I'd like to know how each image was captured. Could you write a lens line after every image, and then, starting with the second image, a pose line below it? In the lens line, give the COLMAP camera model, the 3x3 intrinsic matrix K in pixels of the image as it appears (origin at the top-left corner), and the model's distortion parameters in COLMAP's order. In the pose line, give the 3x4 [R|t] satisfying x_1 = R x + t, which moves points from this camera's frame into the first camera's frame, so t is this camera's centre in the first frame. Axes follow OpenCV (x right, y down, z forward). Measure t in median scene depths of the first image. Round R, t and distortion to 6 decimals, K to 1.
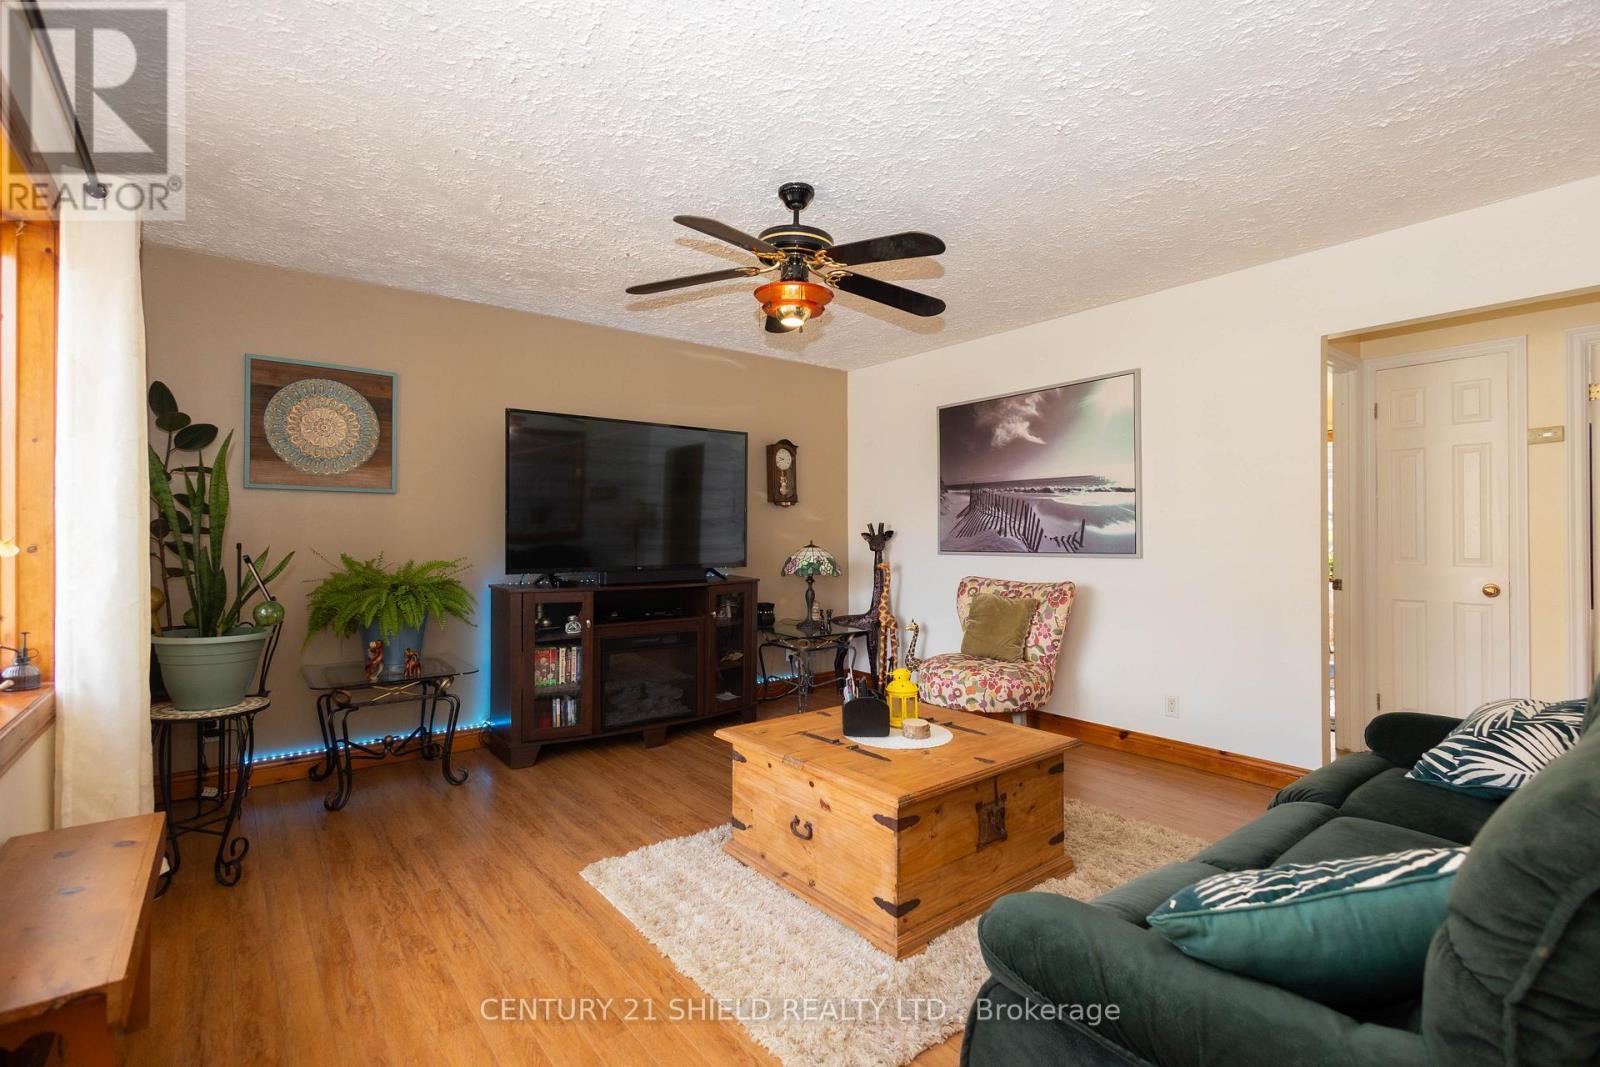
lens RADIAL K [[737.6, 0, 836.6], [0, 737.6, 537.9], [0, 0, 1]] dist [0.008672, -0.000745]
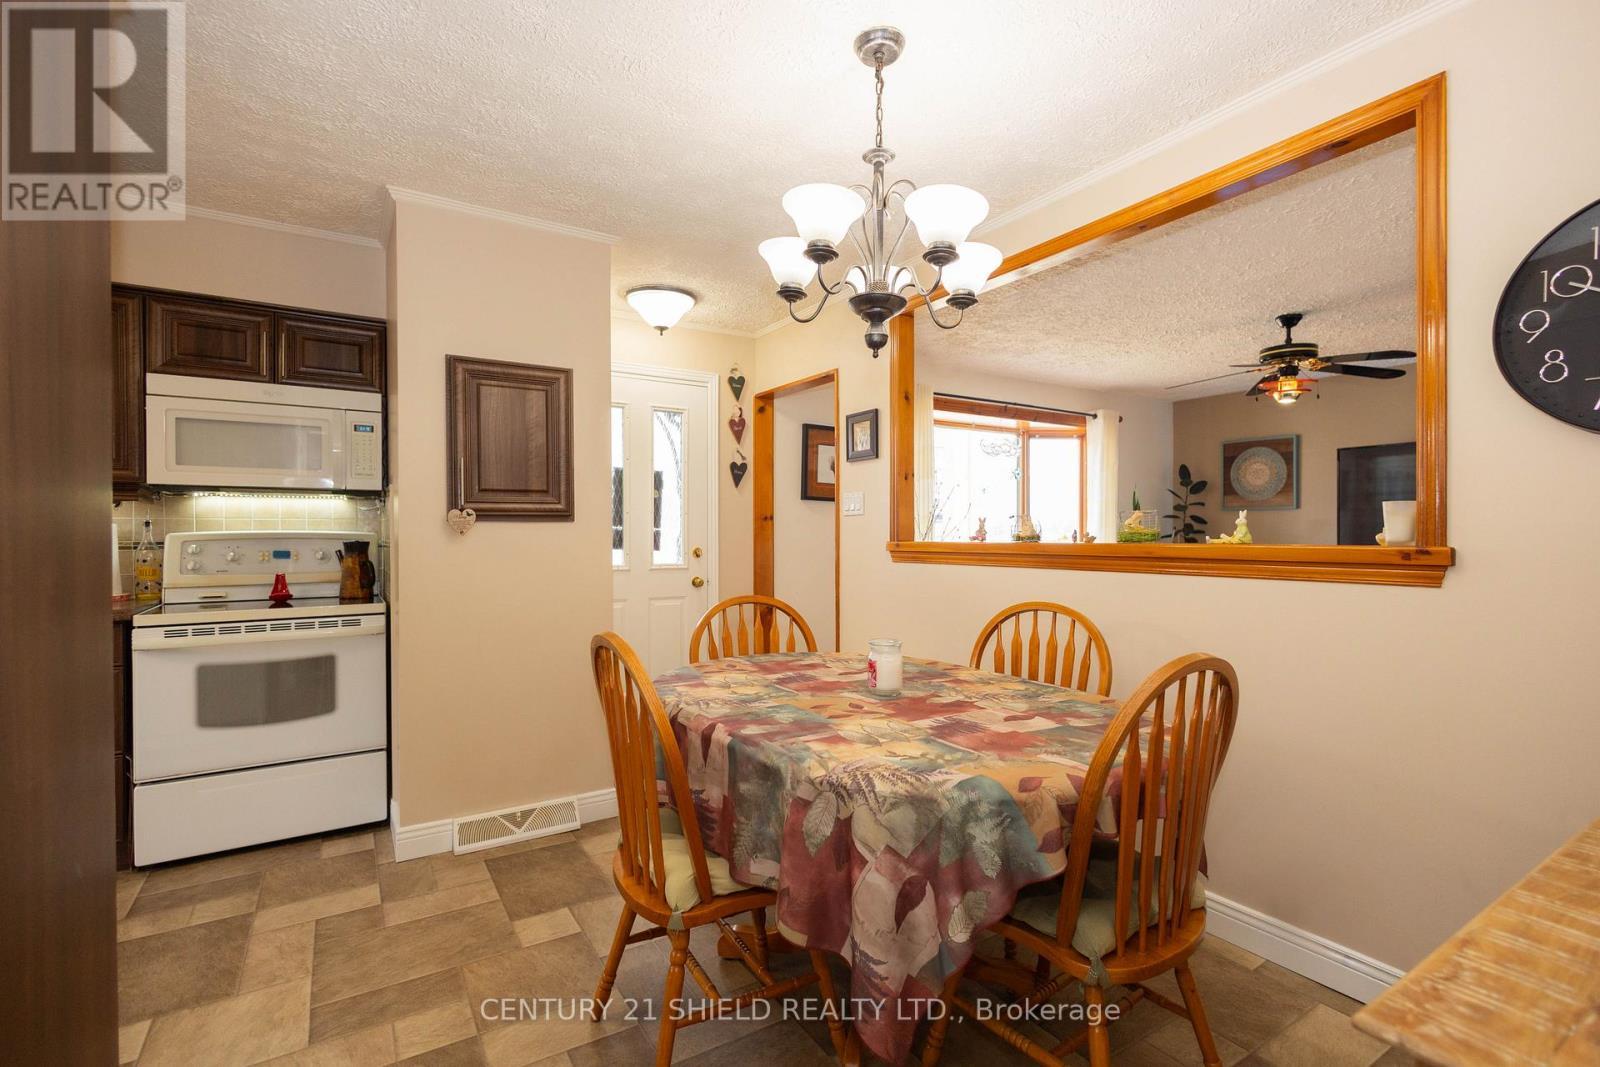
lens RADIAL K [[737.6, 0, 796.3], [0, 737.6, 534.4], [0, 0, 1]] dist [0.008672, -0.000745]
pose [[-0.137731, 0.005245, -0.990456, 0.884359], [-0.002230, 0.999982, 0.005605, -0.005020], [0.990467, 0.002980, -0.137717, 0.088713]]
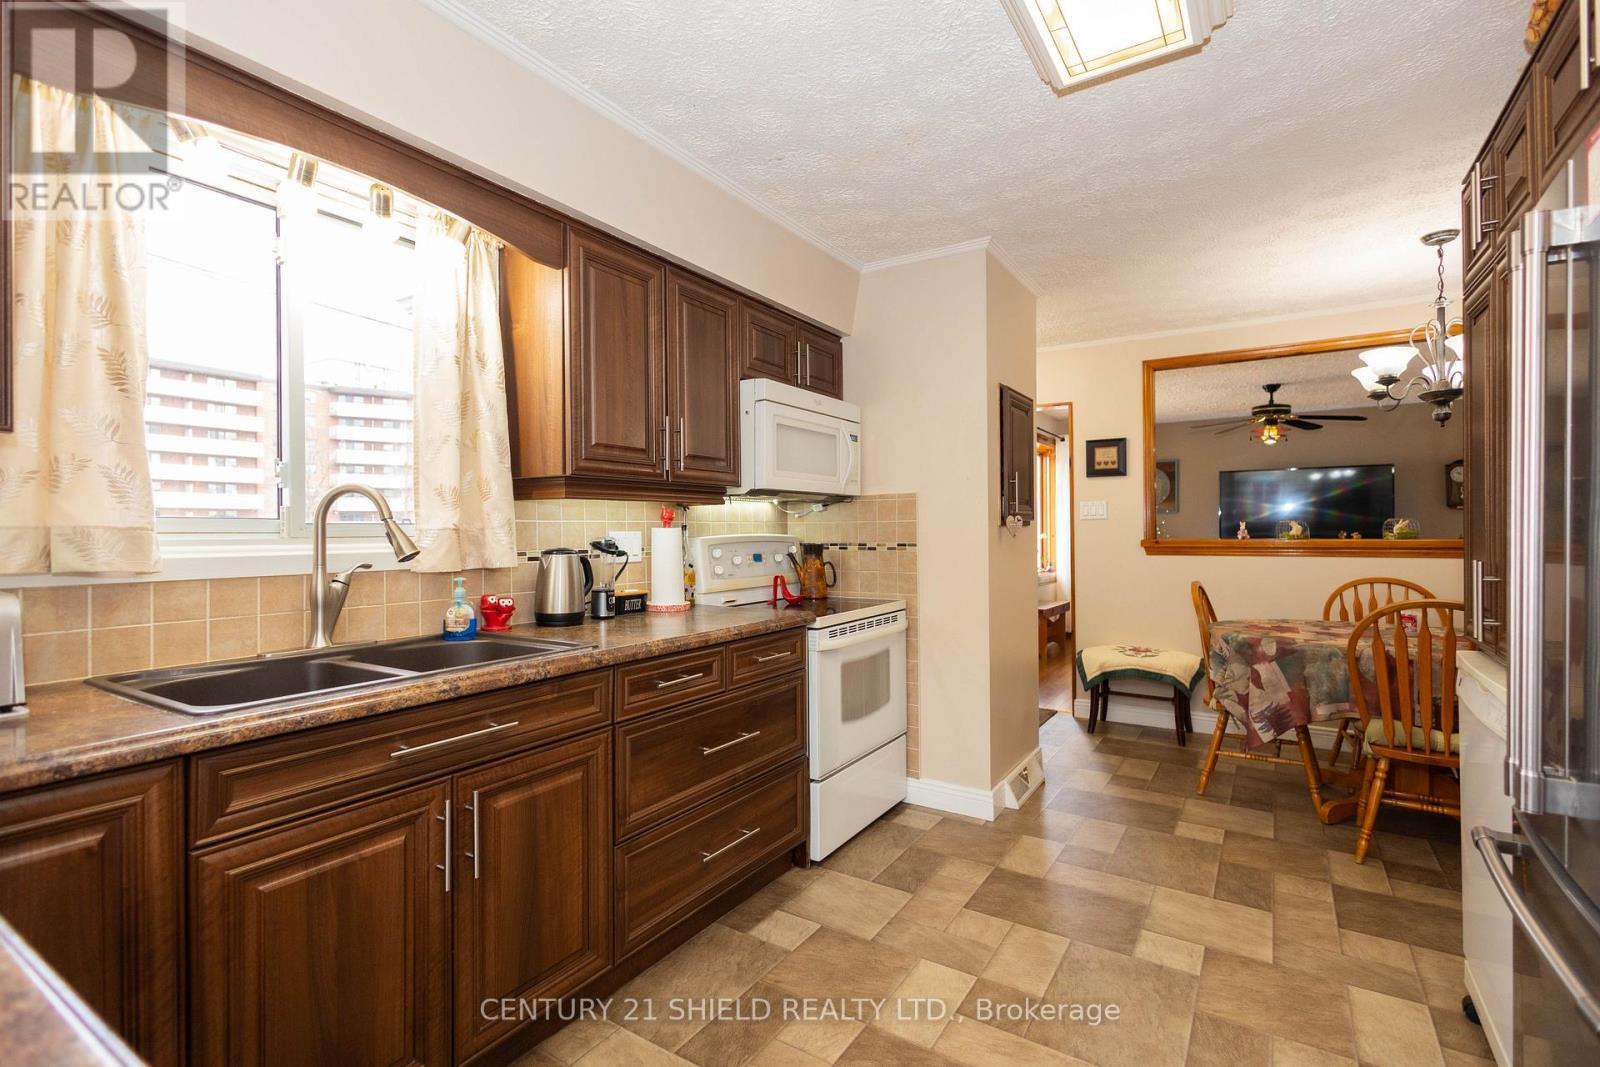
lens RADIAL K [[737.6, 0, 790.4], [0, 737.6, 532.7], [0, 0, 1]] dist [0.008672, -0.000745]
pose [[0.288199, 0.007493, -0.957541, 0.935787], [-0.000610, 0.999971, 0.007642, -0.009378], [0.957570, -0.001618, 0.288196, -0.611985]]
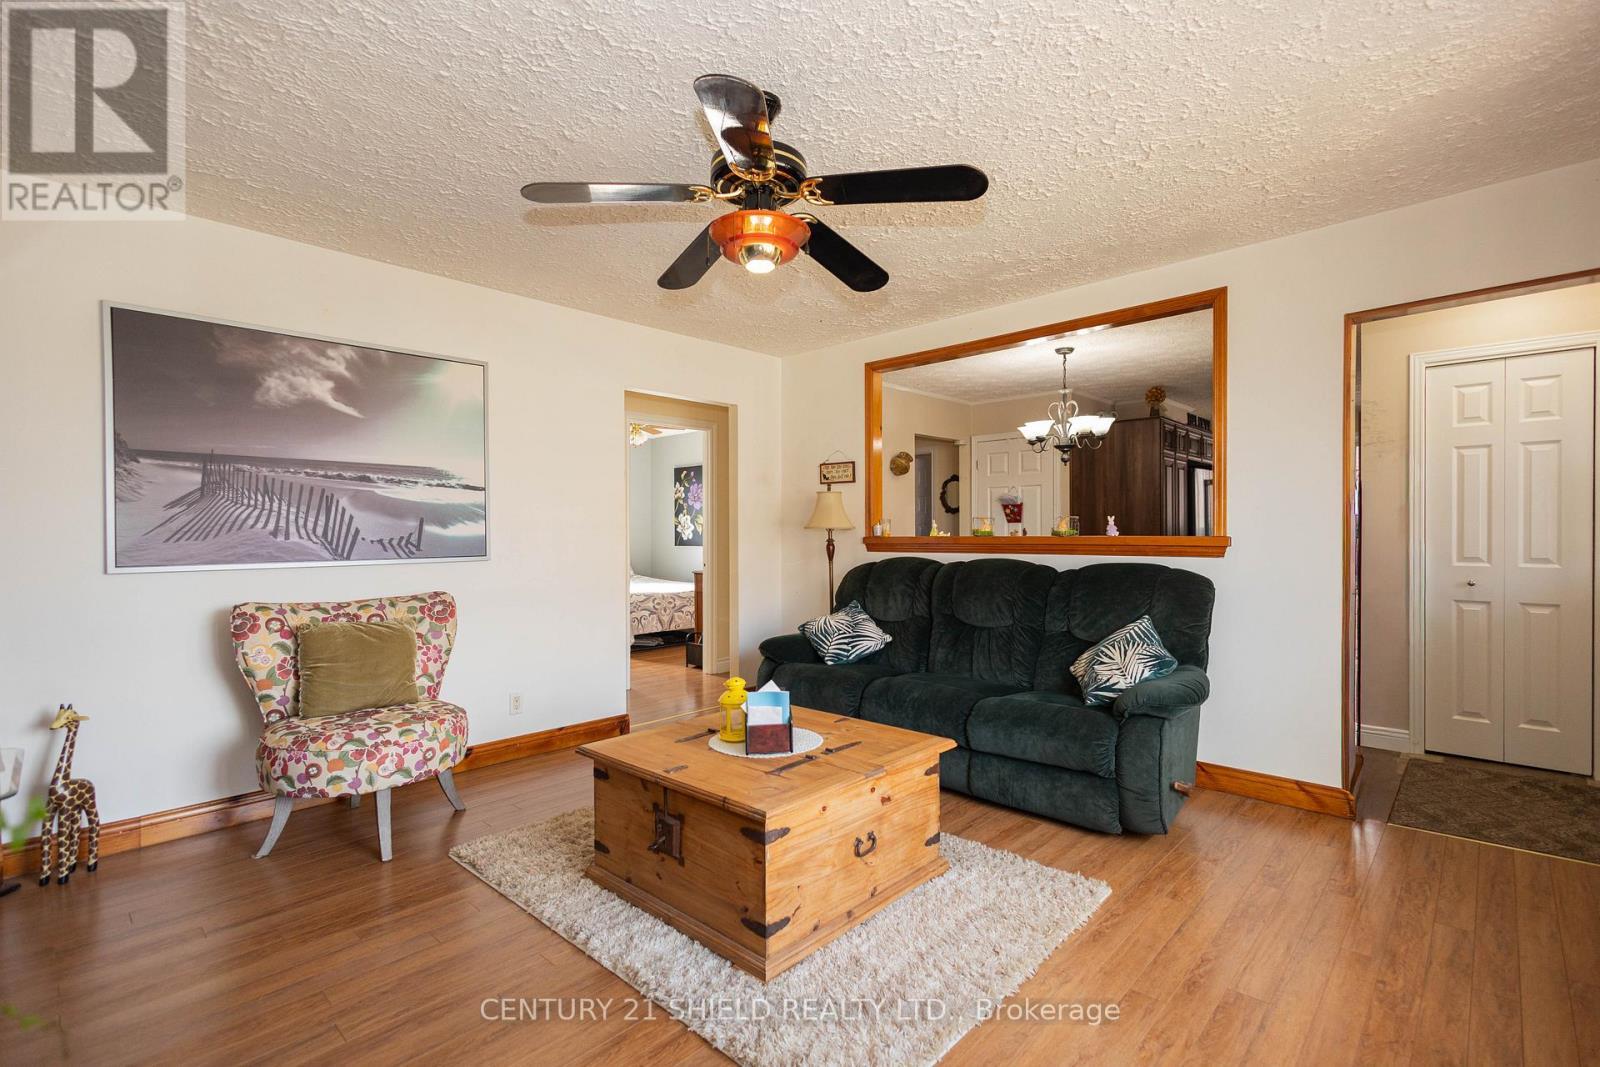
lens RADIAL K [[737.6, 0, 785.4], [0, 737.6, 534.6], [0, 0, 1]] dist [0.008672, -0.000745]
pose [[-0.107058, -0.000103, 0.994253, -0.564757], [0.007749, 0.999970, 0.000938, -0.003679], [-0.994223, 0.007804, -0.107054, 0.692005]]
